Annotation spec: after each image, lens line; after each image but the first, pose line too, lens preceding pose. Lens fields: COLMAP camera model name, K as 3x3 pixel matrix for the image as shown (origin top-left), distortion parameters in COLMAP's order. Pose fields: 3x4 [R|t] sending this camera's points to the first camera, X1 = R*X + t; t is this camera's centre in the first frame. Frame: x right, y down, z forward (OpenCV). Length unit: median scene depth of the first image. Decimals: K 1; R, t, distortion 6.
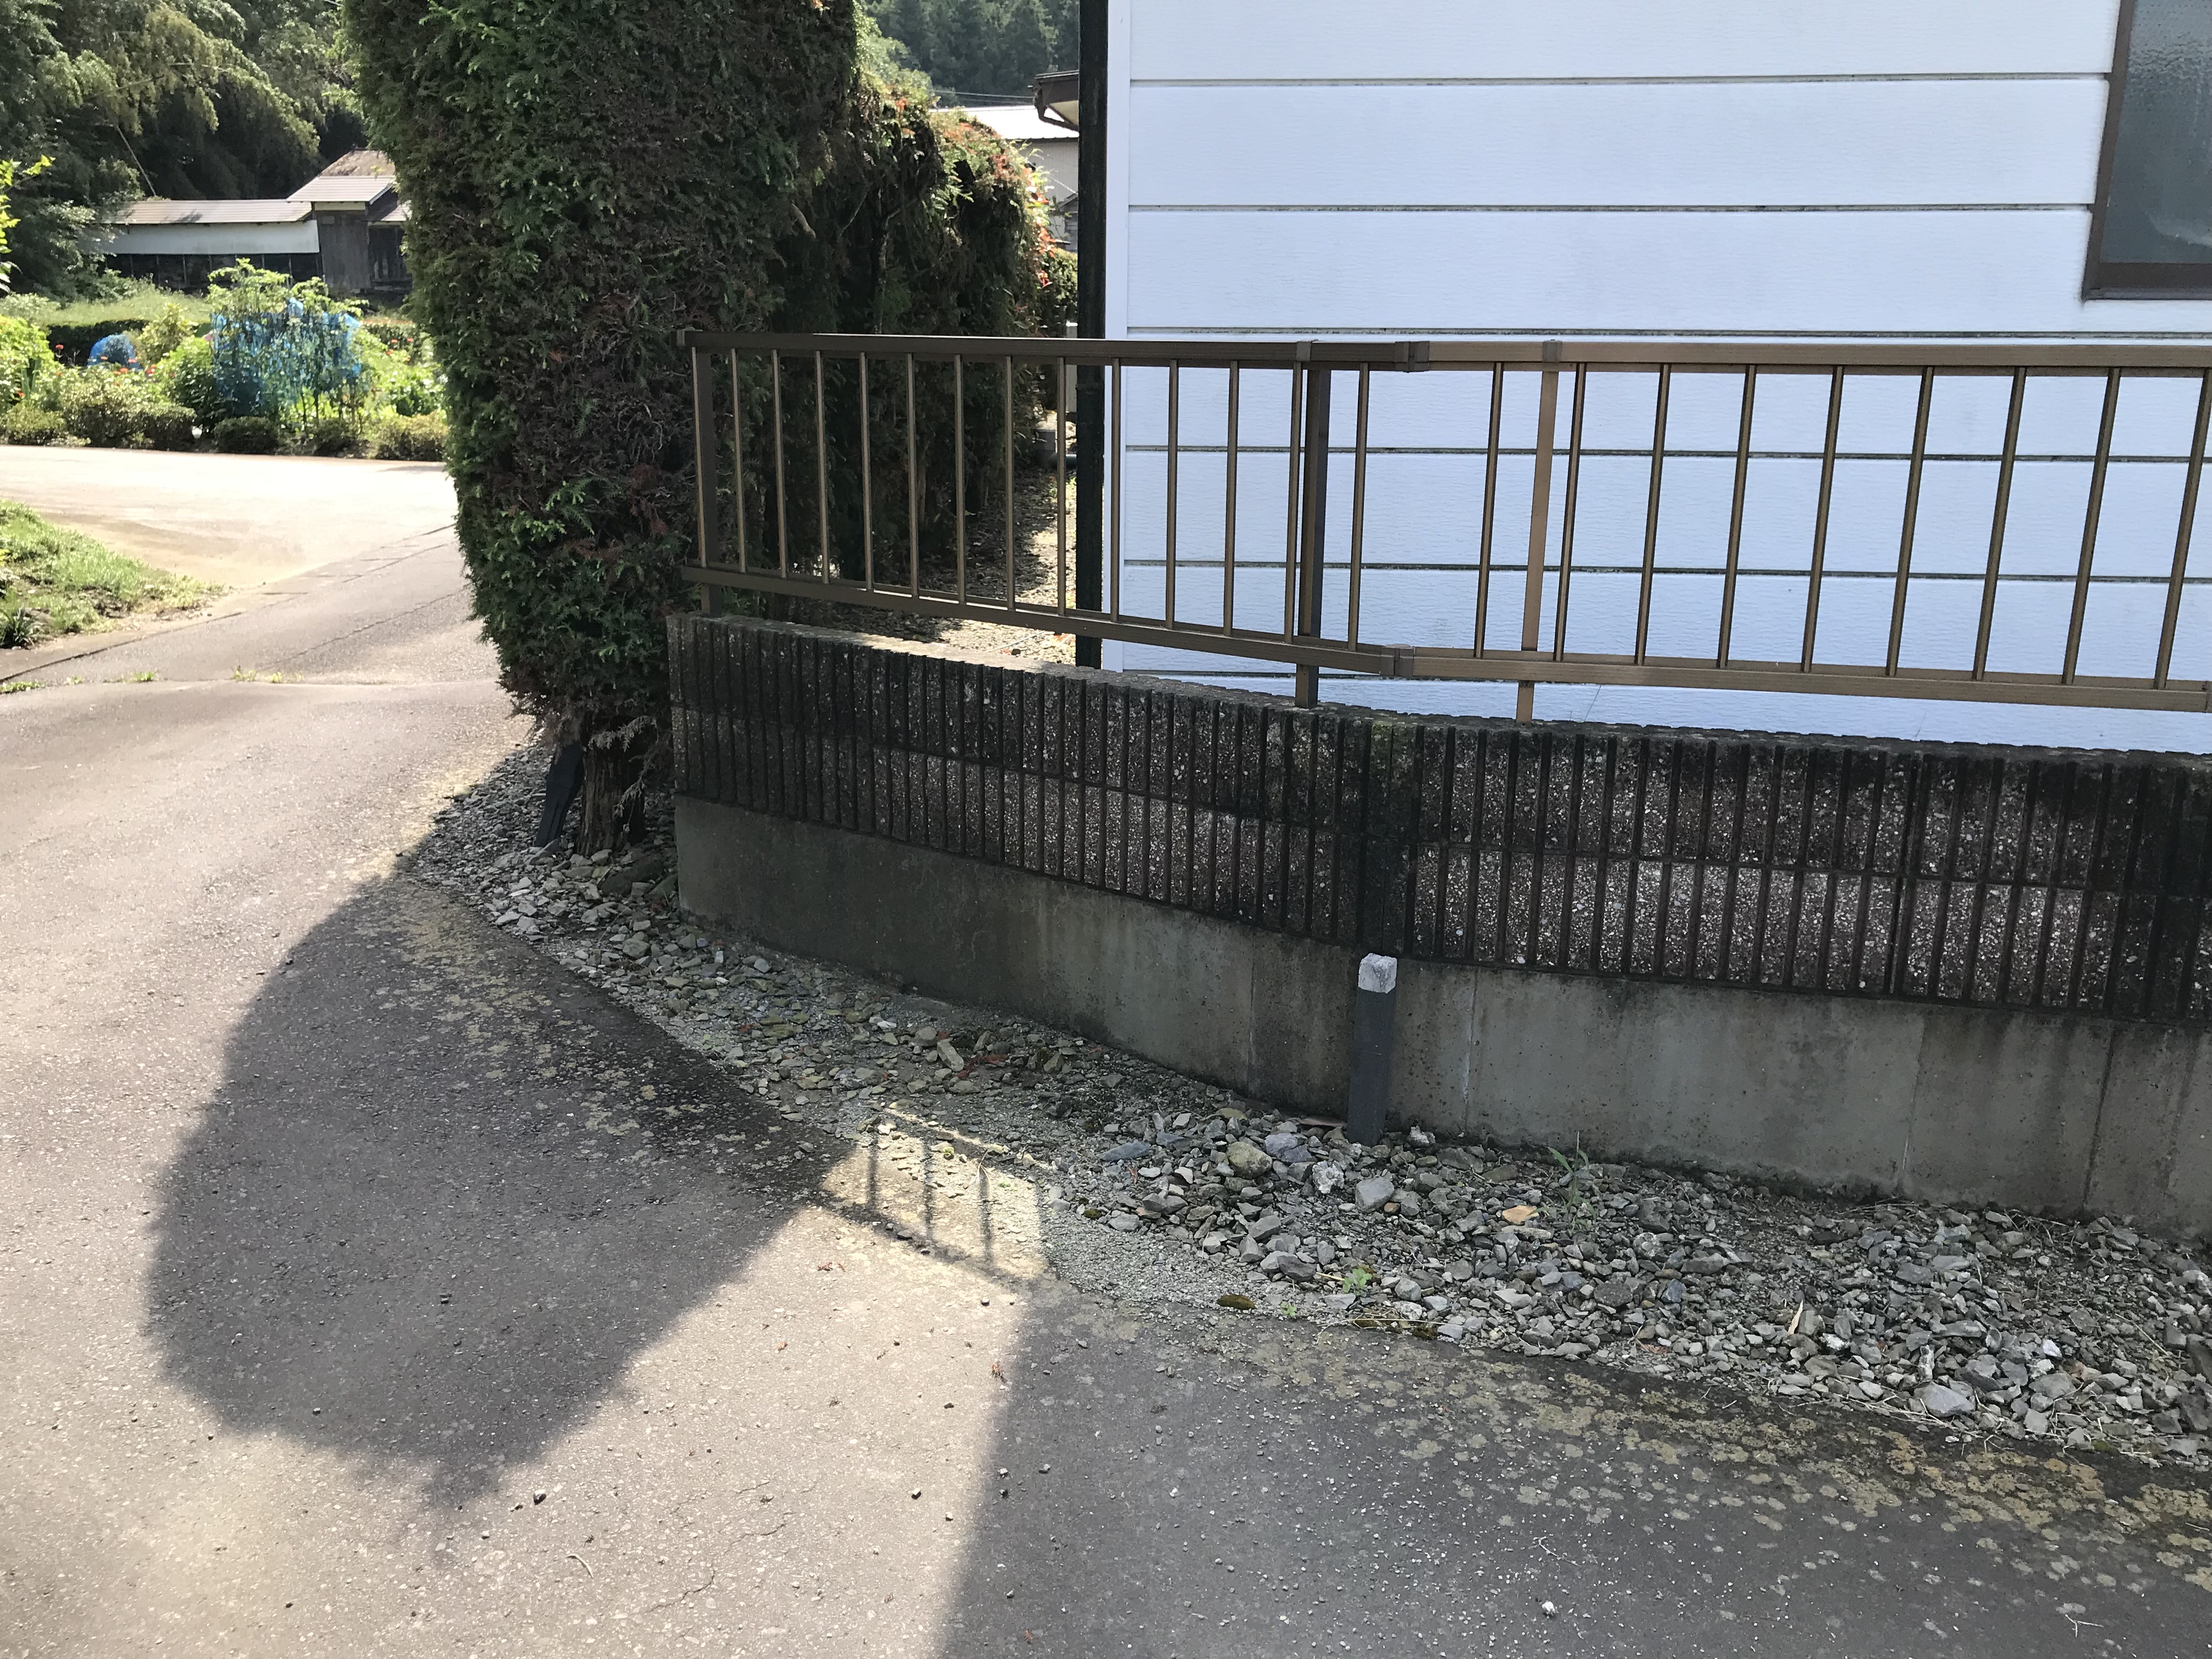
lens RADIAL K [[1784.3, 0, 1106.0], [0, 1784.3, 829.5], [0, 0, 1]] dist [0.130848, -0.181536]
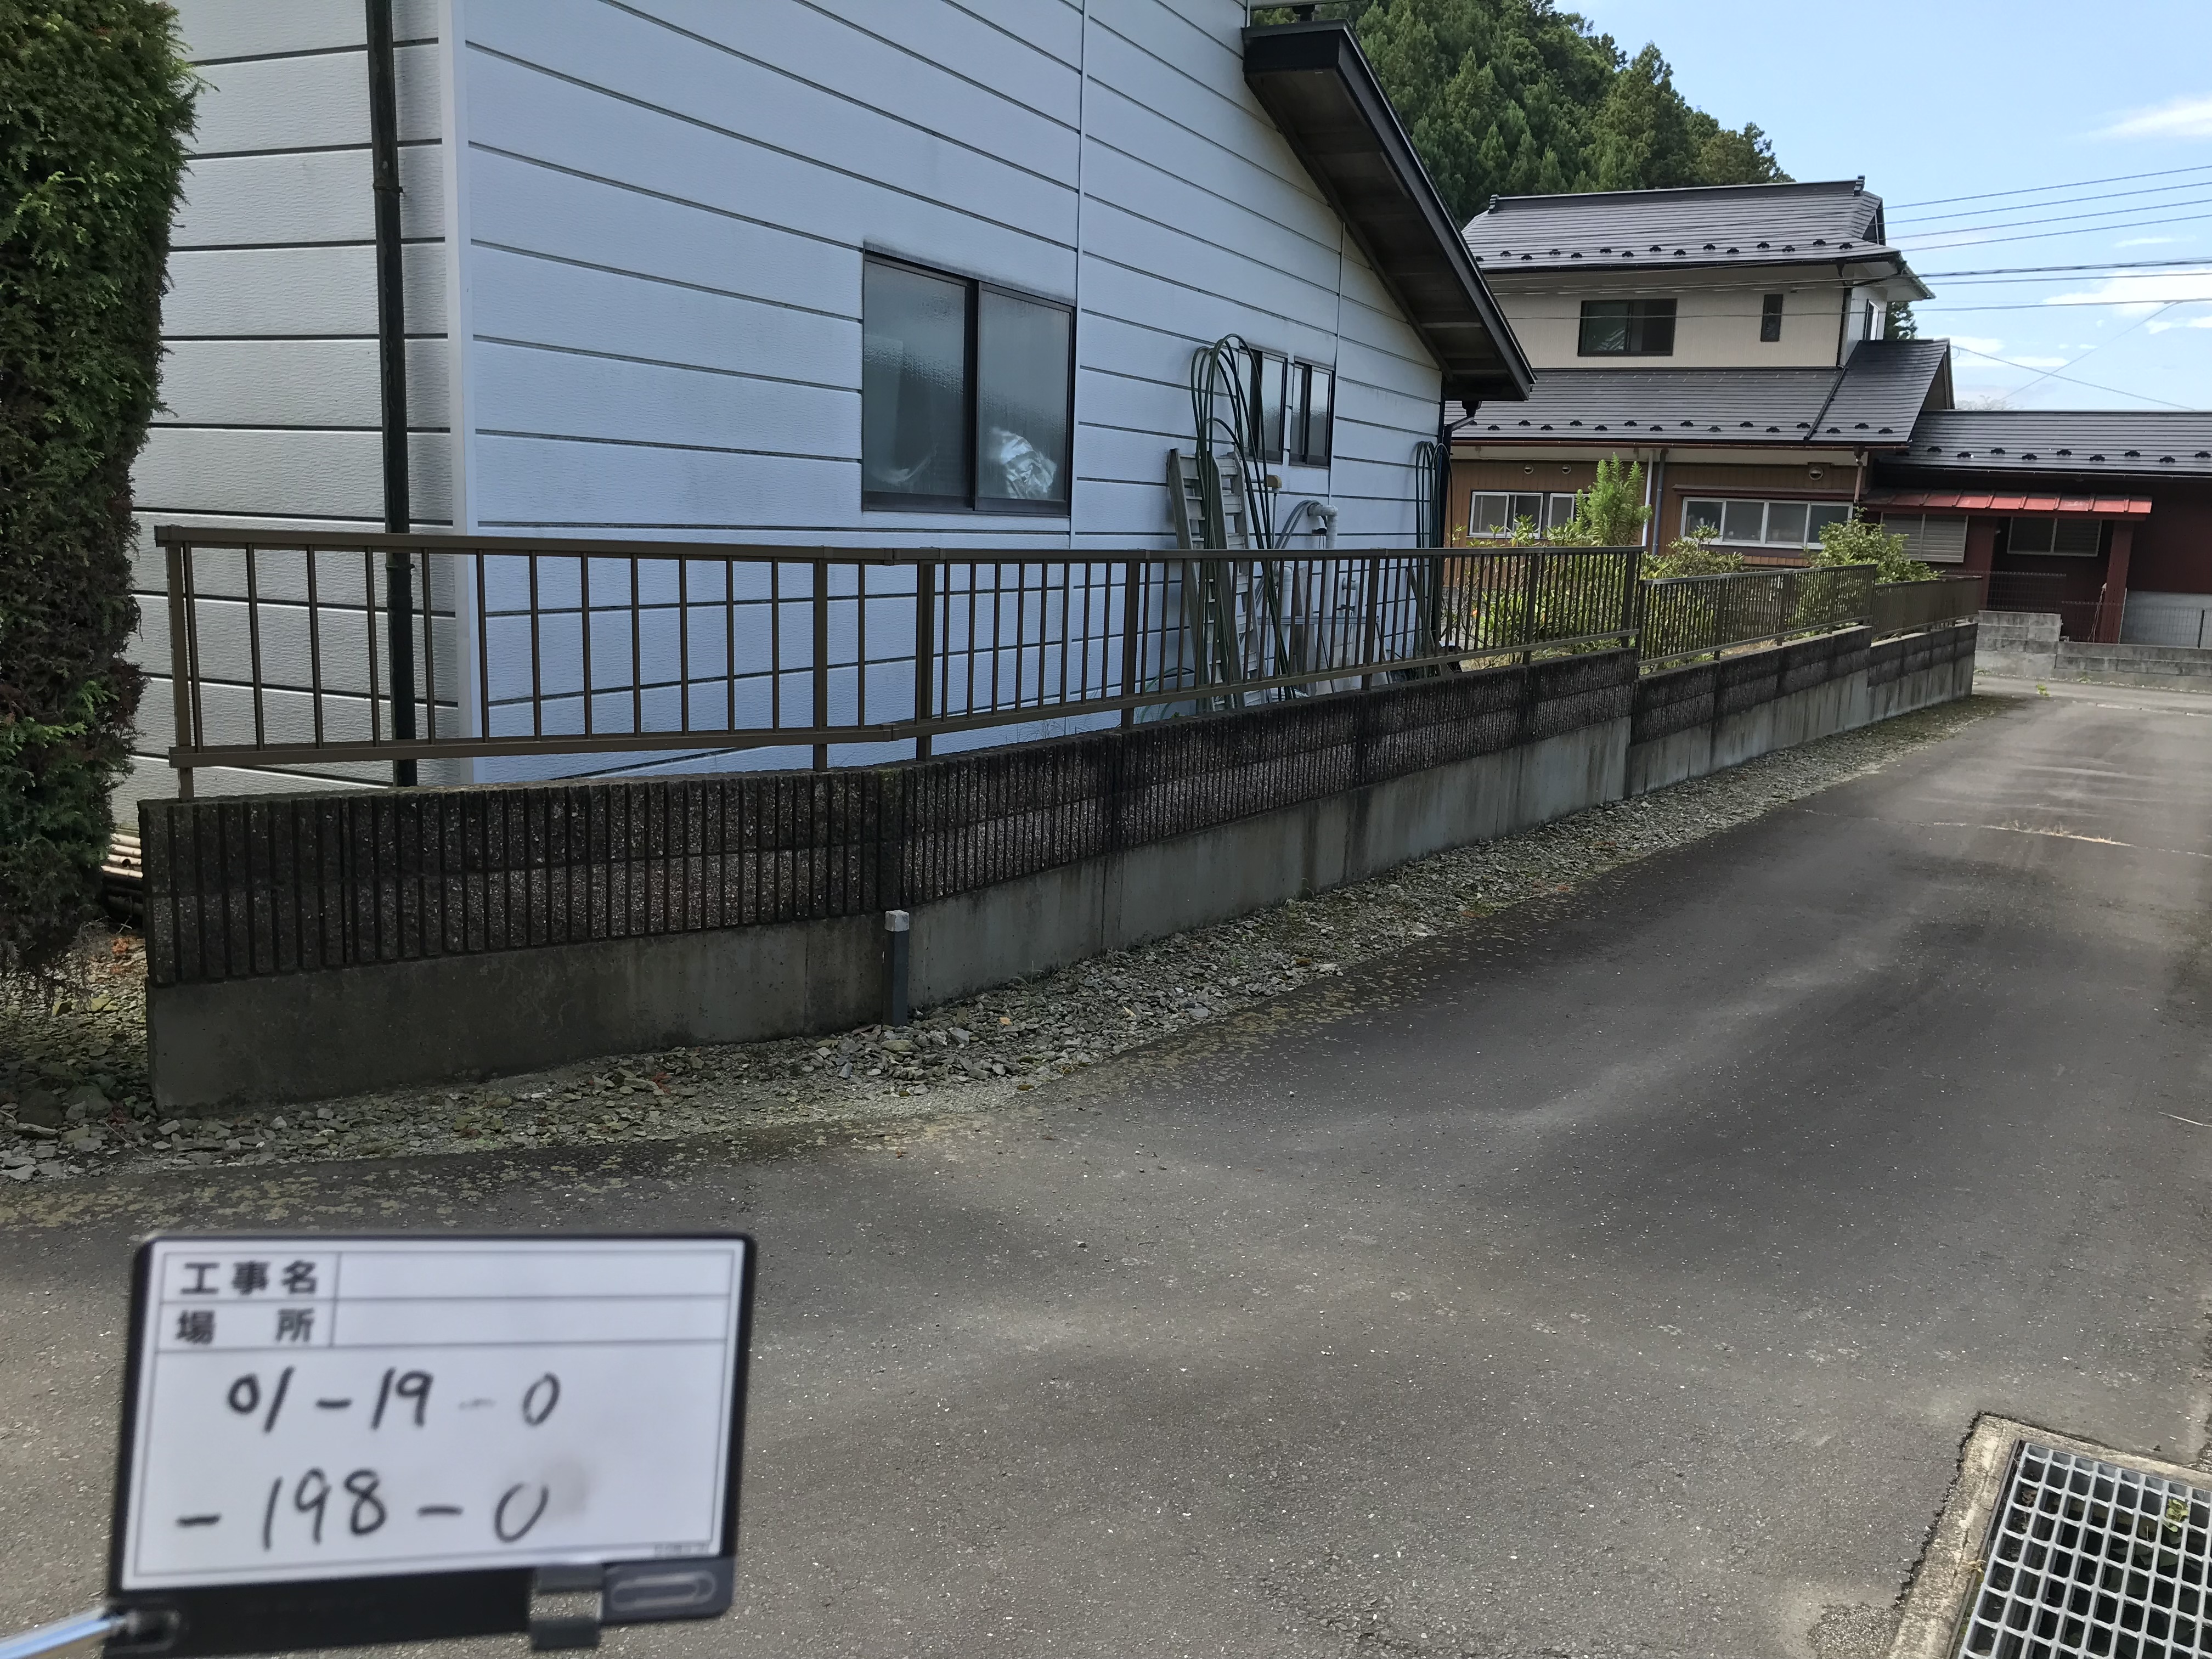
lens RADIAL K [[1835.8, 0, 1098.2], [0, 1835.8, 827.0], [0, 0, 1]] dist [0.029707, -0.007744]
pose [[0.323945, -0.163720, 0.931802, -1.267672], [0.207816, 0.973171, 0.098741, -0.124614], [-0.922969, 0.161657, 0.349277, 0.213109]]
